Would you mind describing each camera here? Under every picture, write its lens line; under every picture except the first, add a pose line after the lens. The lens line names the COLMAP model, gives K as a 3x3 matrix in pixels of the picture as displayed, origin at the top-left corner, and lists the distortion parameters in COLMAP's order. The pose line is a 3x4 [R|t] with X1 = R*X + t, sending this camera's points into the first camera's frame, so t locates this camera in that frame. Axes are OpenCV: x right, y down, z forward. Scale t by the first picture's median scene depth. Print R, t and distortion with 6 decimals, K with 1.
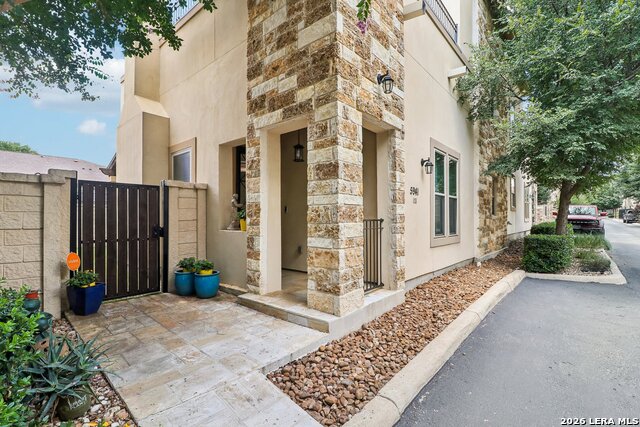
lens RADIAL K [[299.0, 0, 321.2], [0, 299.0, 216.4], [0, 0, 1]] dist [-0.019949, -0.001207]
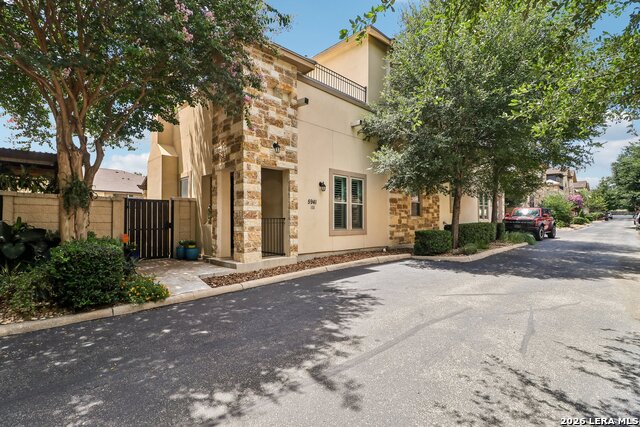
lens RADIAL K [[299.0, 0, 319.1], [0, 299.0, 214.3], [0, 0, 1]] dist [-0.019949, -0.001207]
pose [[0.996266, -0.002106, -0.086313, 0.605165], [0.000970, 0.999912, -0.013210, 0.011982], [0.086333, 0.013077, 0.996181, -0.840435]]
